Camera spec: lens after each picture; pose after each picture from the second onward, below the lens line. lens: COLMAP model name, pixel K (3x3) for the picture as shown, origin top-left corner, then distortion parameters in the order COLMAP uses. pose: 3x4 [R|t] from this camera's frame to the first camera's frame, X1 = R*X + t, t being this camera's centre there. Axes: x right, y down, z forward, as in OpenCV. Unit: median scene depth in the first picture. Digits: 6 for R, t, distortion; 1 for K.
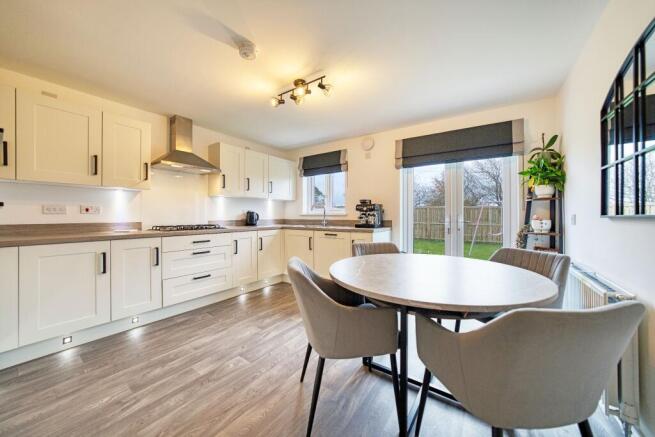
lens RADIAL K [[235.7, 0, 324.9], [0, 235.7, 216.9], [0, 0, 1]] dist [-0.000422, 0.000959]
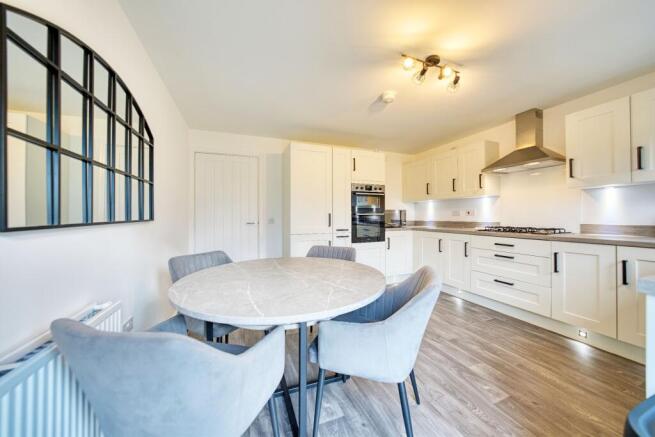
lens RADIAL K [[232.9, 0, 329.9], [0, 232.9, 214.8], [0, 0, 1]] dist [0.002267, -0.000180]
pose [[-0.532036, -0.003135, -0.846716, 0.554614], [-0.002614, 0.999994, -0.002060, -0.009917], [0.846718, 0.001117, -0.532041, 0.791673]]
